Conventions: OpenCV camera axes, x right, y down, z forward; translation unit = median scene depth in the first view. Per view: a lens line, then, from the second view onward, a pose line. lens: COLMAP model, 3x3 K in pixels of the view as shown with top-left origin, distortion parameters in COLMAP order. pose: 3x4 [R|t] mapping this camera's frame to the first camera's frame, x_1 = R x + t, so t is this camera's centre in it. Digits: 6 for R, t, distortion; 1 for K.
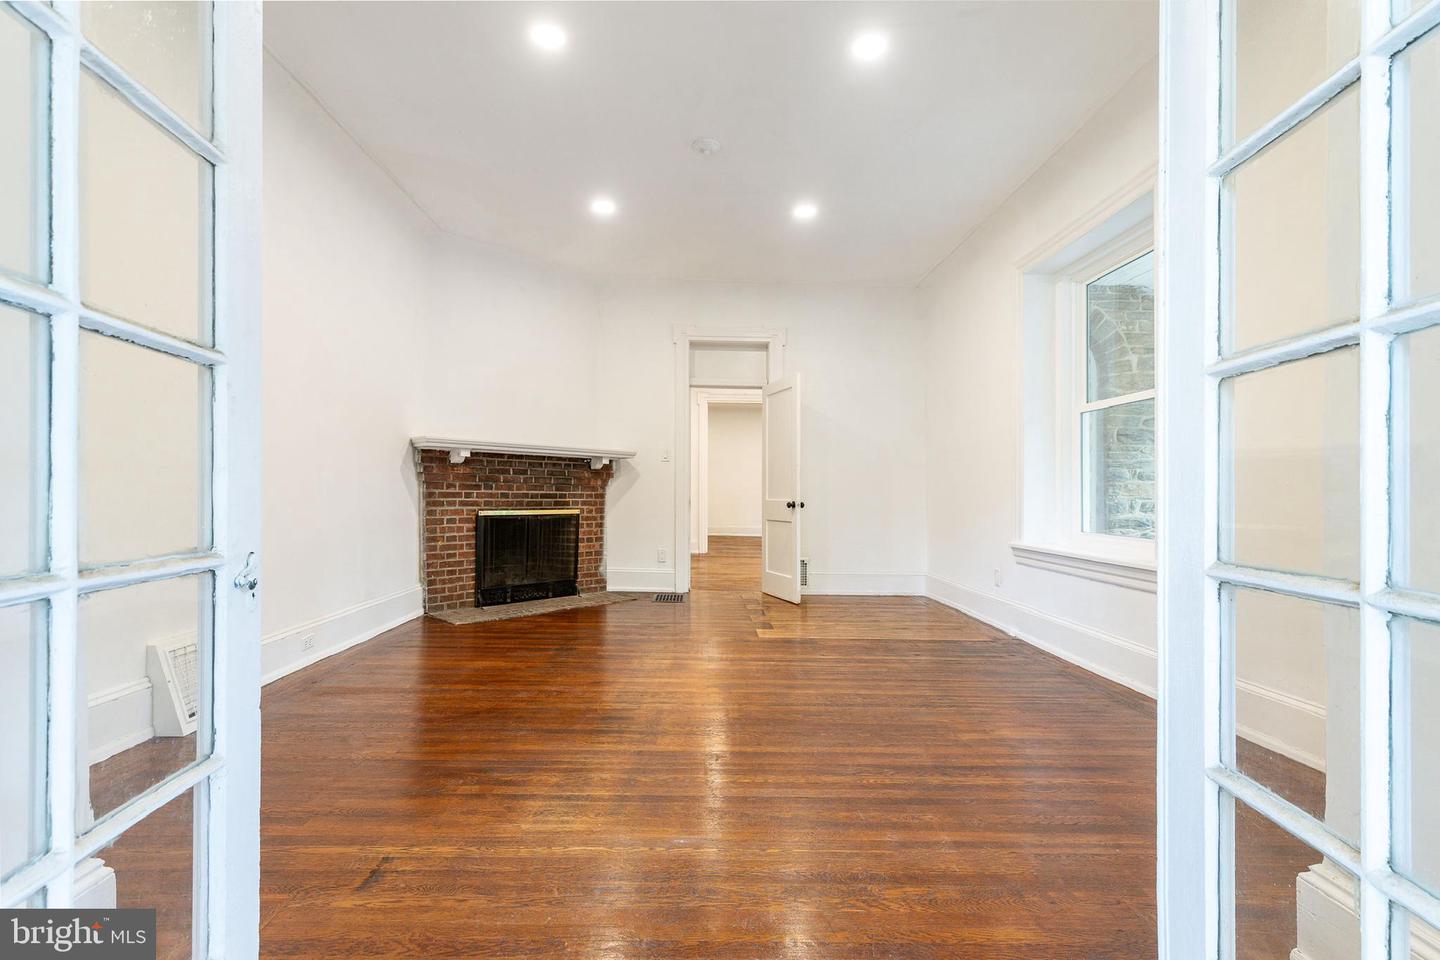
lens RADIAL K [[644.8, 0, 716.0], [0, 644.8, 487.1], [0, 0, 1]] dist [0.003983, 0.000182]
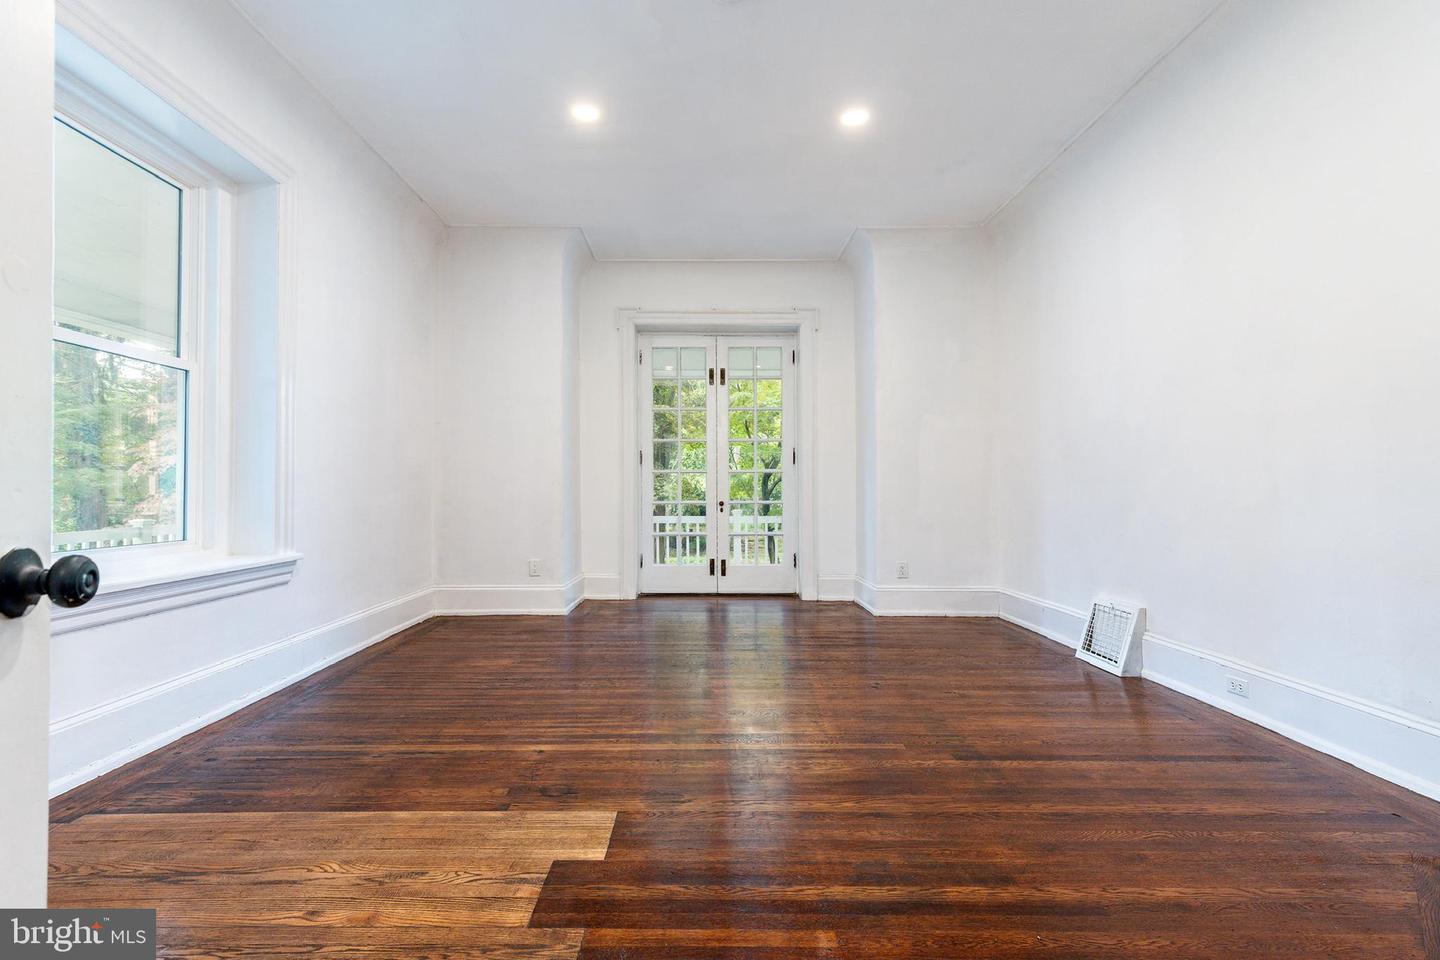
lens RADIAL K [[644.8, 0, 715.2], [0, 644.8, 483.9], [0, 0, 1]] dist [0.003983, 0.000182]
pose [[-0.999888, -0.011968, 0.009041, -0.001420], [-0.012125, 0.999773, -0.017515, 0.017780], [-0.008829, -0.017623, -0.999806, 2.008599]]
